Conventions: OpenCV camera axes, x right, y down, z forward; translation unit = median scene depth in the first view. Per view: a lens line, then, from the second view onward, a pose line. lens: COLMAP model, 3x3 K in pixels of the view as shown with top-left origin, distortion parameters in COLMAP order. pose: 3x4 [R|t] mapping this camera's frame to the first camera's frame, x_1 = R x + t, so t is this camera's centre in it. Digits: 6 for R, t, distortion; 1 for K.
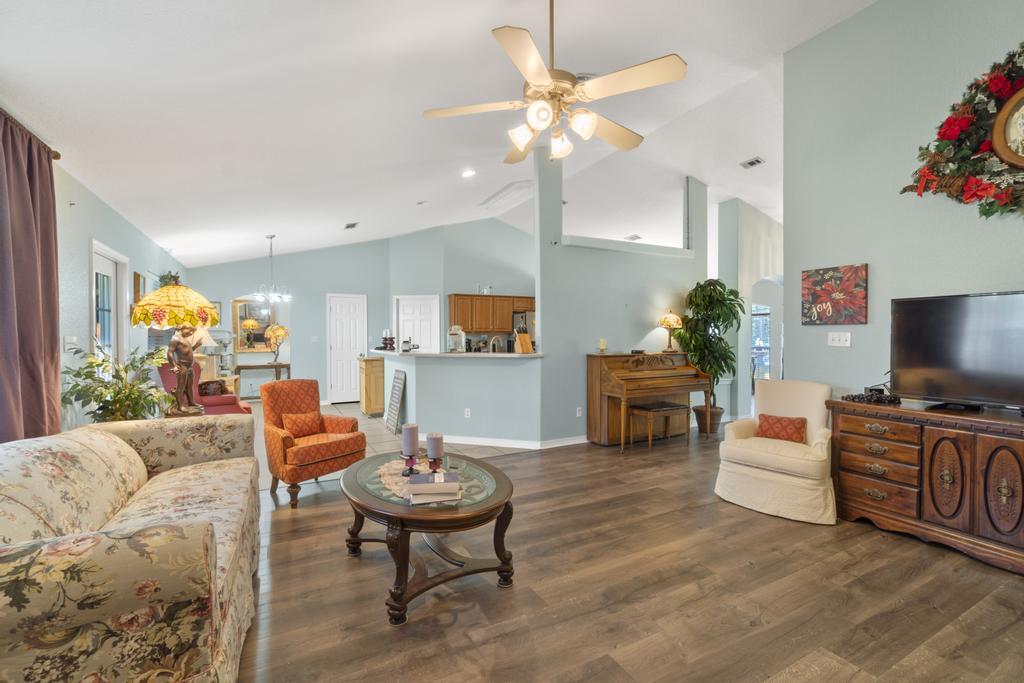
lens RADIAL K [[443.3, 0, 515.8], [0, 443.3, 347.5], [0, 0, 1]] dist [-0.003943, 0.001596]
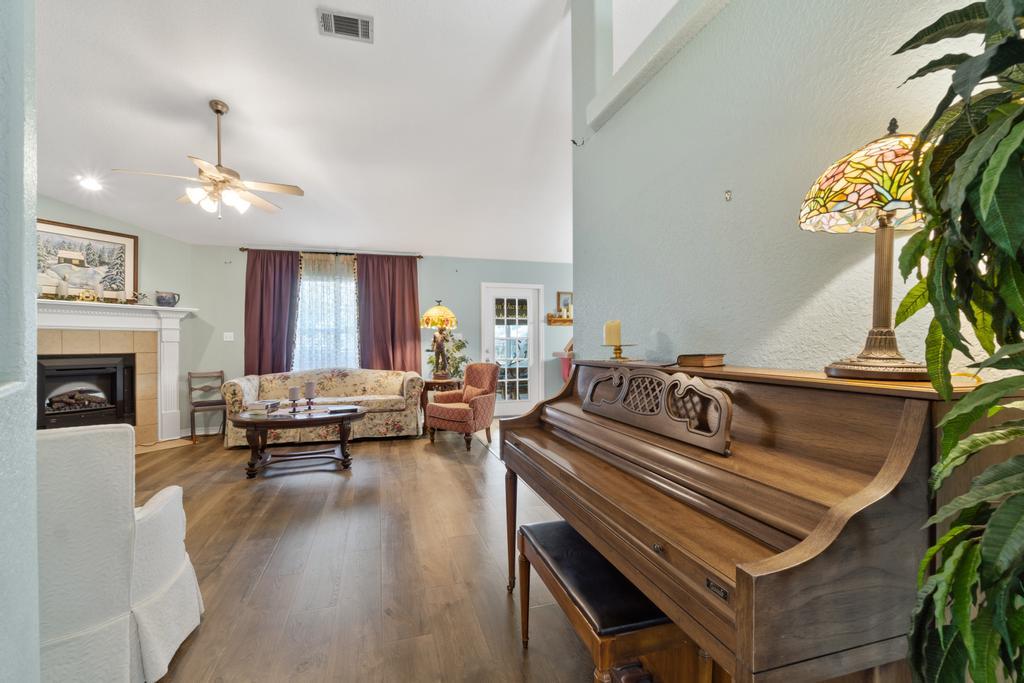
lens RADIAL K [[443.3, 0, 505.8], [0, 443.3, 347.5], [0, 0, 1]] dist [-0.003943, 0.001596]
pose [[-0.229269, 0.012133, -0.973288, 0.837230], [-0.015915, 0.999742, 0.016212, -0.000207], [0.973233, 0.019206, -0.229016, 1.407214]]
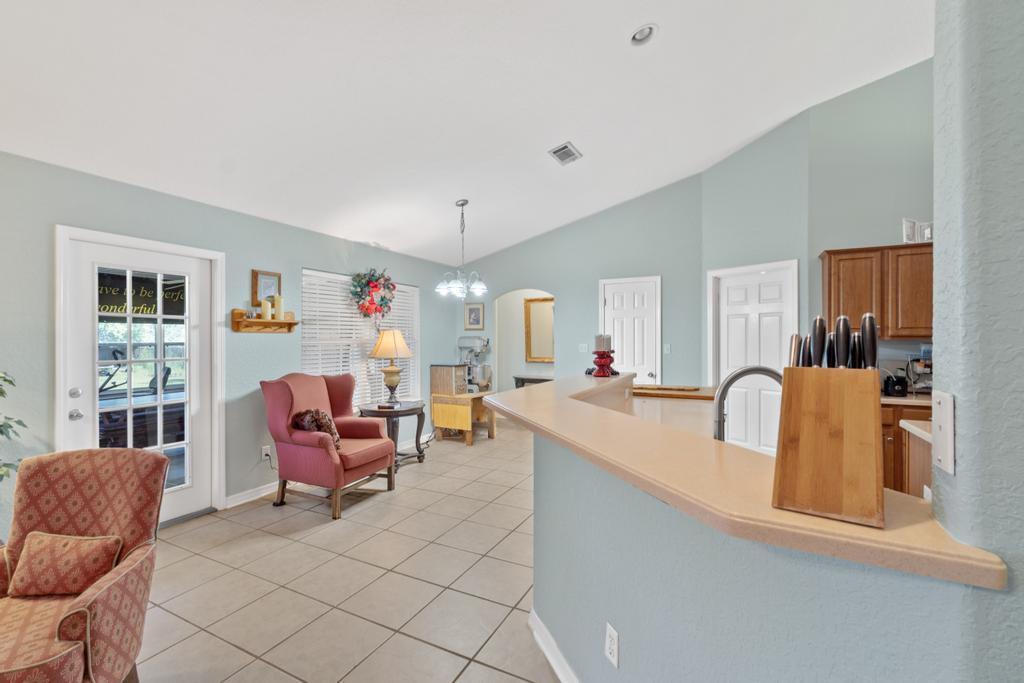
lens RADIAL K [[443.3, 0, 505.1], [0, 443.3, 339.6], [0, 0, 1]] dist [-0.003943, 0.001596]
pose [[0.548513, 0.004903, -0.836128, 0.121227], [-0.017898, 0.999823, -0.005878, -0.053807], [0.835950, 0.018190, 0.548503, 1.116988]]
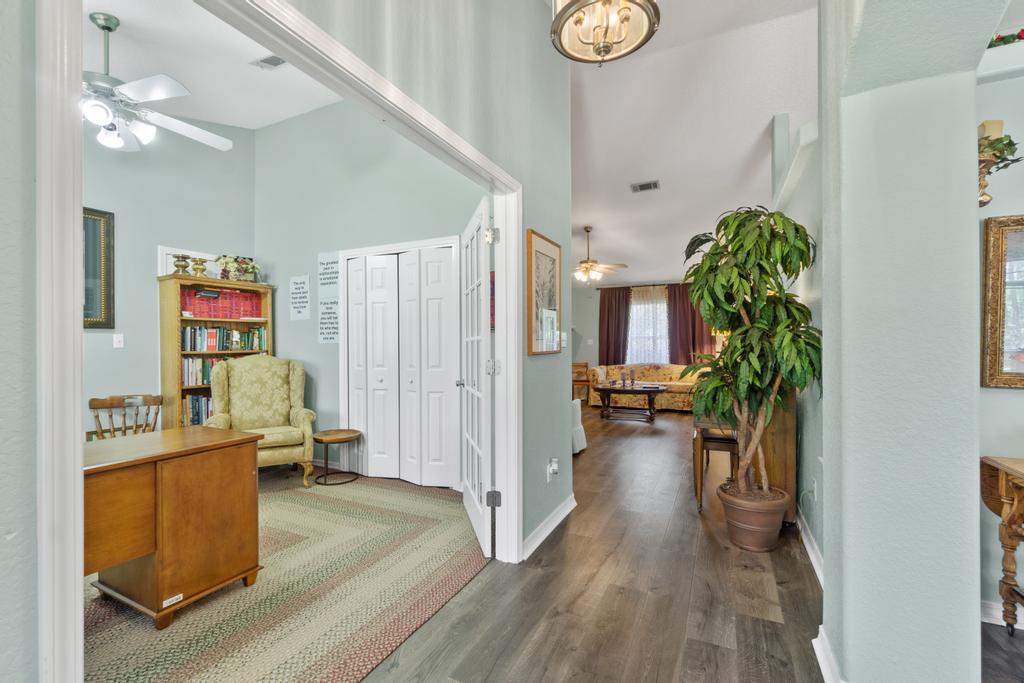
lens RADIAL K [[443.3, 0, 509.4], [0, 443.3, 345.2], [0, 0, 1]] dist [-0.003943, 0.001596]
pose [[-0.819778, 0.008966, -0.572612, 1.409116], [-0.003730, 0.999773, 0.020994, -0.031575], [0.572670, 0.019347, -0.819558, 1.946599]]
